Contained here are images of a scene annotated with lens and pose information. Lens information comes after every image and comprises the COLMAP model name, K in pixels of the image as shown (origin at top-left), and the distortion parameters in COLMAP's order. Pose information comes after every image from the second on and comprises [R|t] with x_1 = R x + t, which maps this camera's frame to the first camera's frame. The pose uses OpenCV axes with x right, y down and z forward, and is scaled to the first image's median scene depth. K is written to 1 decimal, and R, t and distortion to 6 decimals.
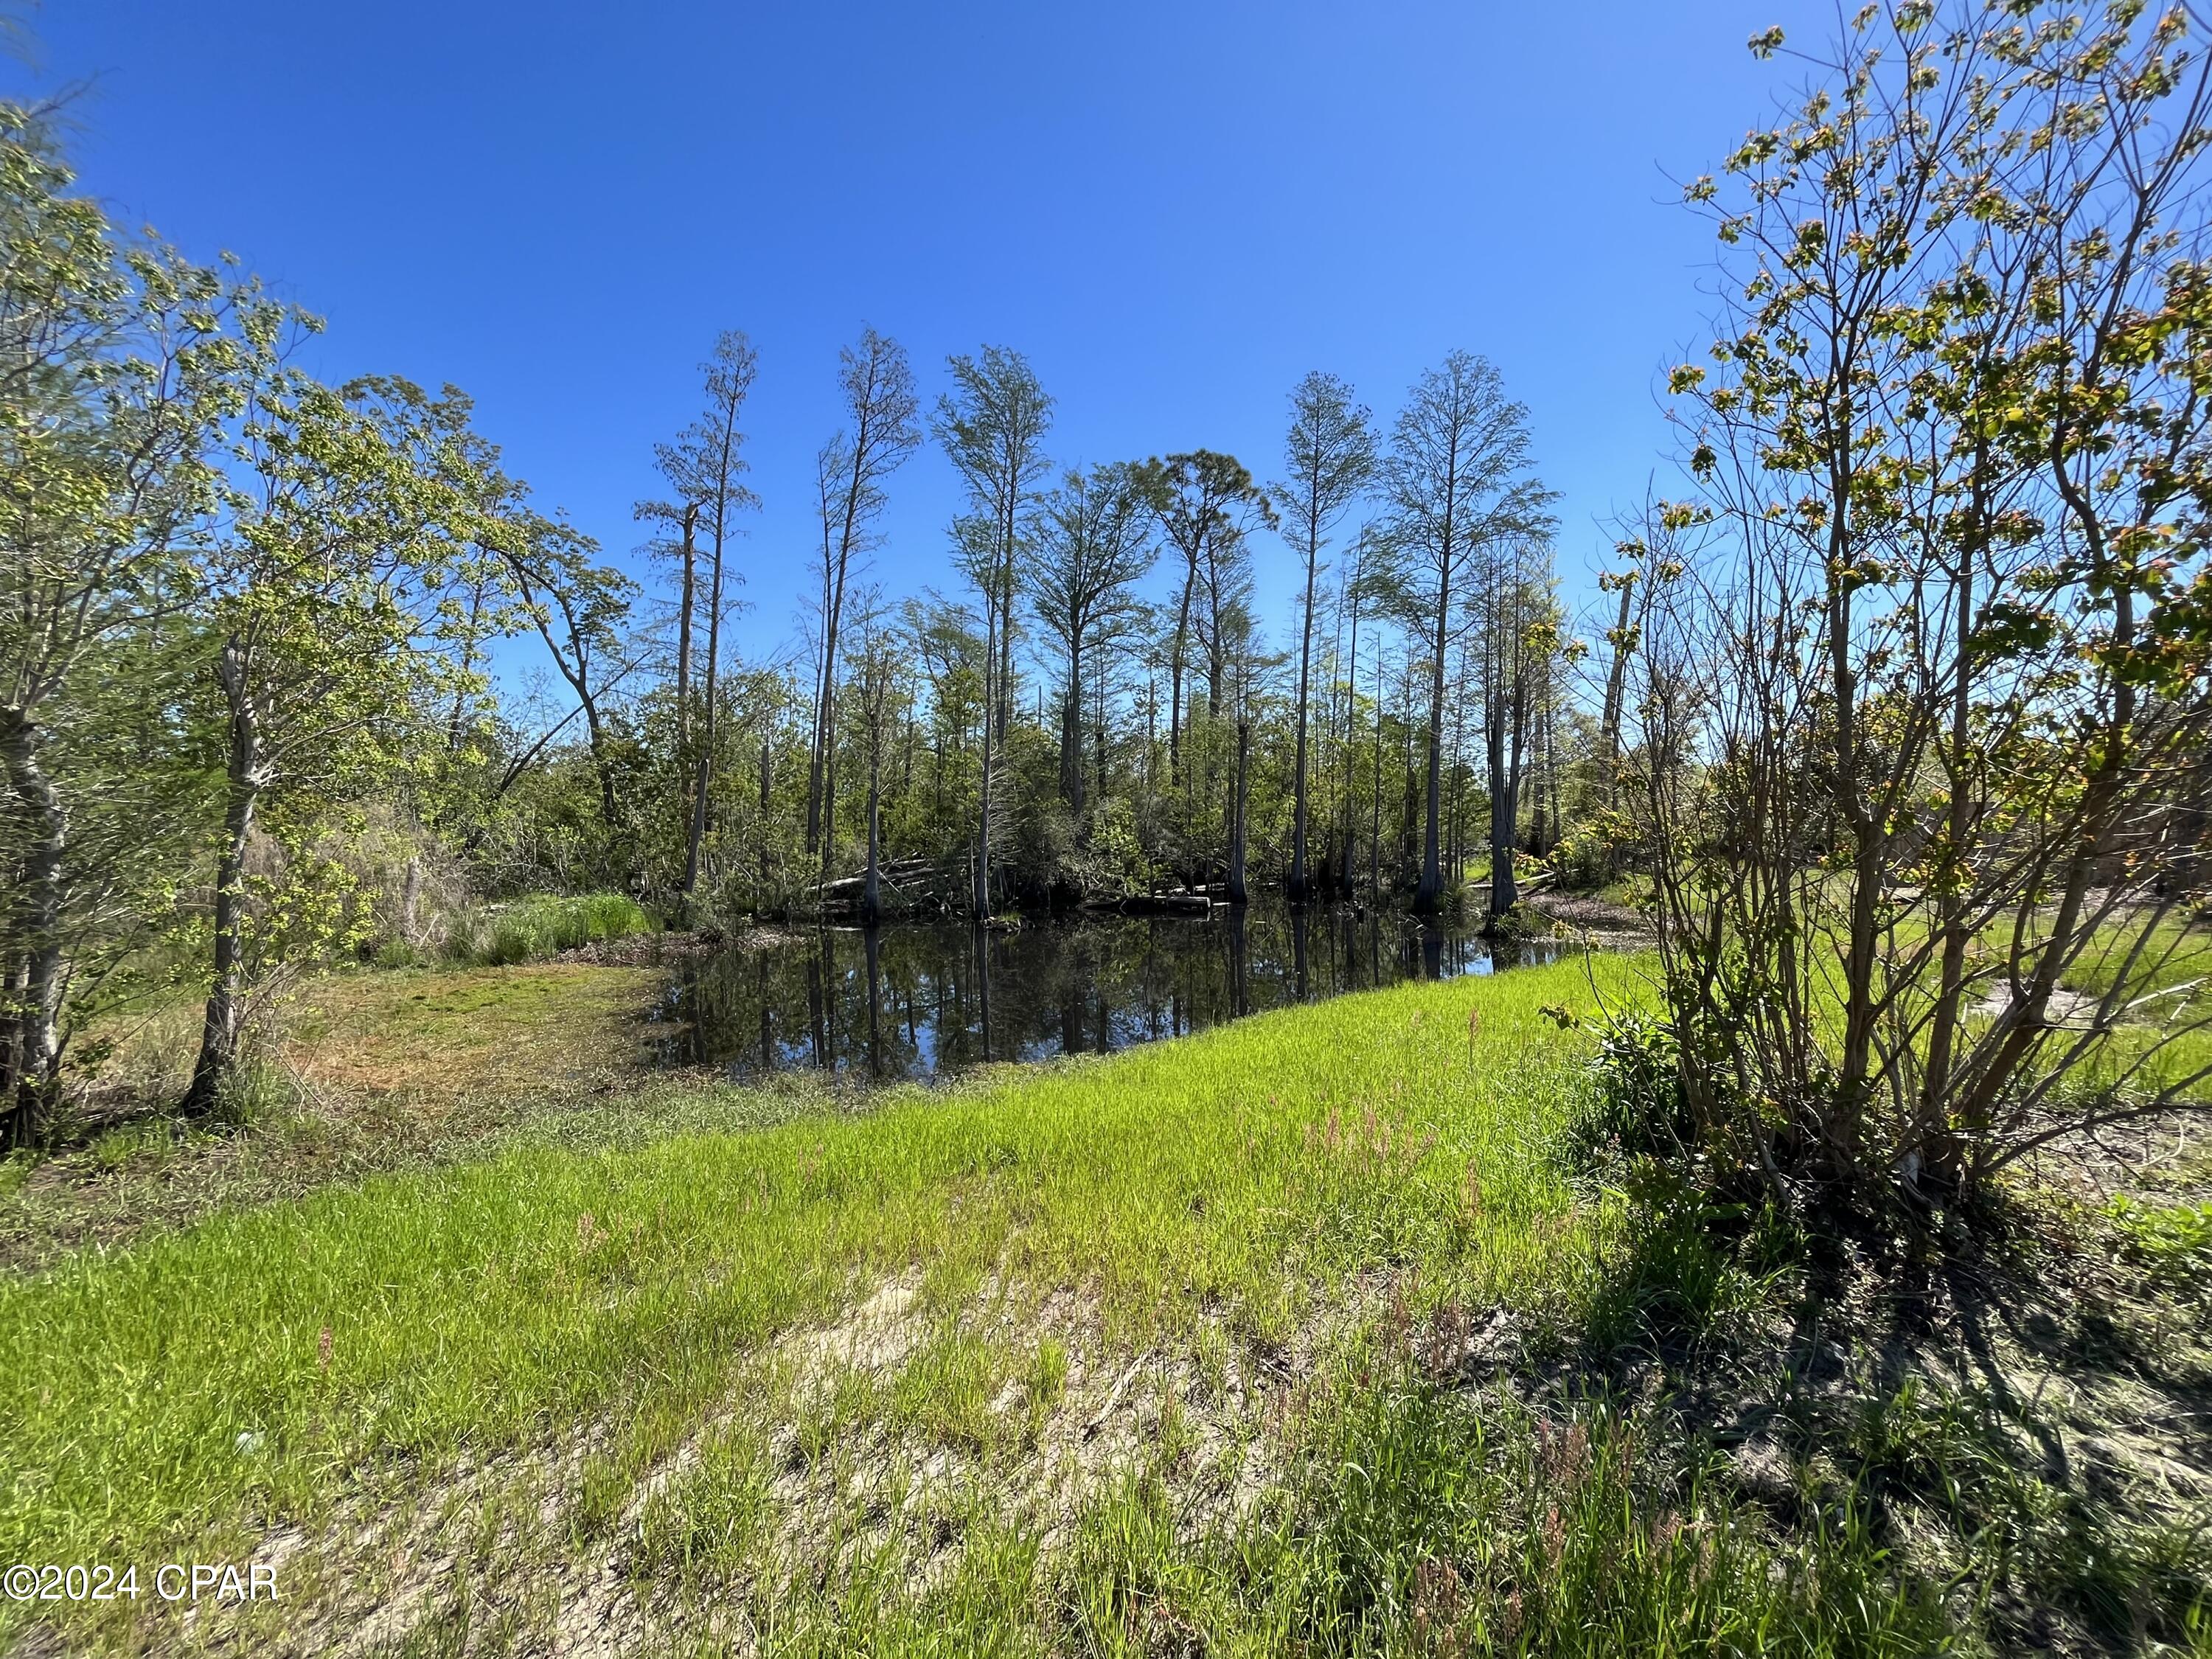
lens RADIAL K [[890.0, 0, 1110.7], [0, 890.0, 834.6], [0, 0, 1]] dist [-0.009195, -0.000064]
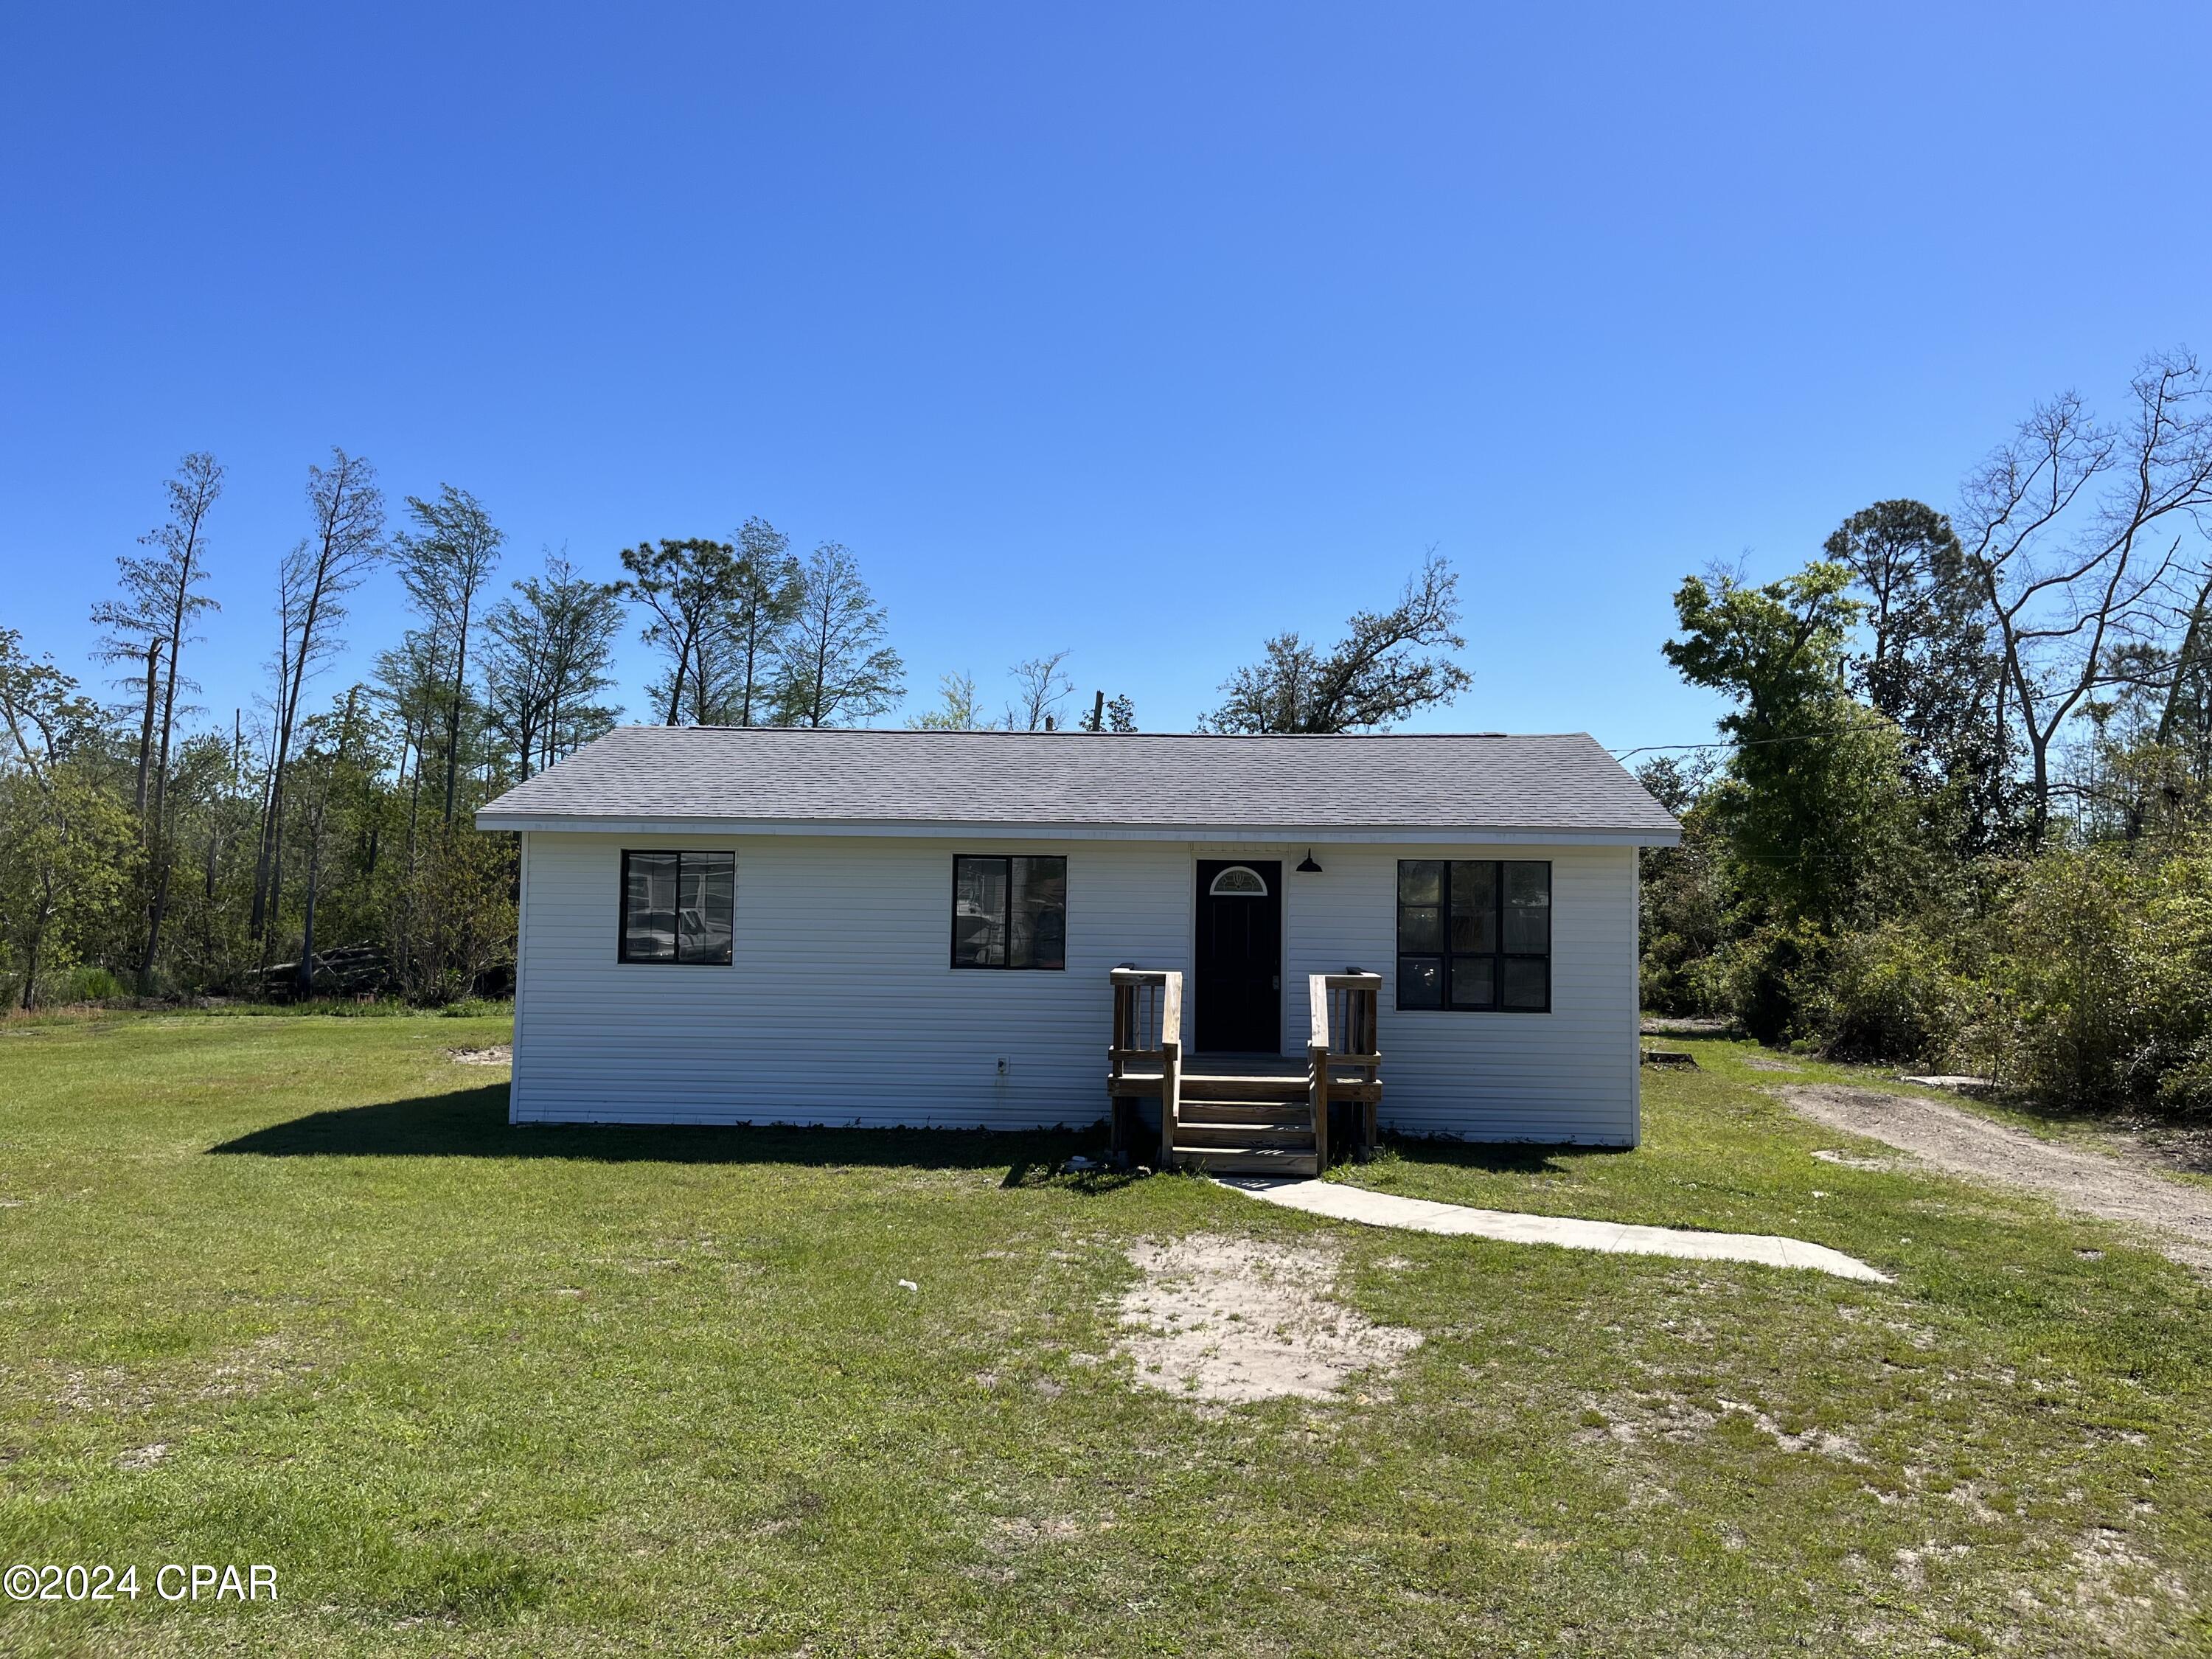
lens RADIAL K [[1689.9, 0, 1103.0], [0, 1689.9, 812.6], [0, 0, 1]] dist [0.032671, -0.013387]
pose [[0.991443, 0.028852, 0.127315, 0.398125], [-0.021275, 0.997943, -0.060478, -0.027941], [-0.128798, 0.057252, 0.990017, -1.132200]]
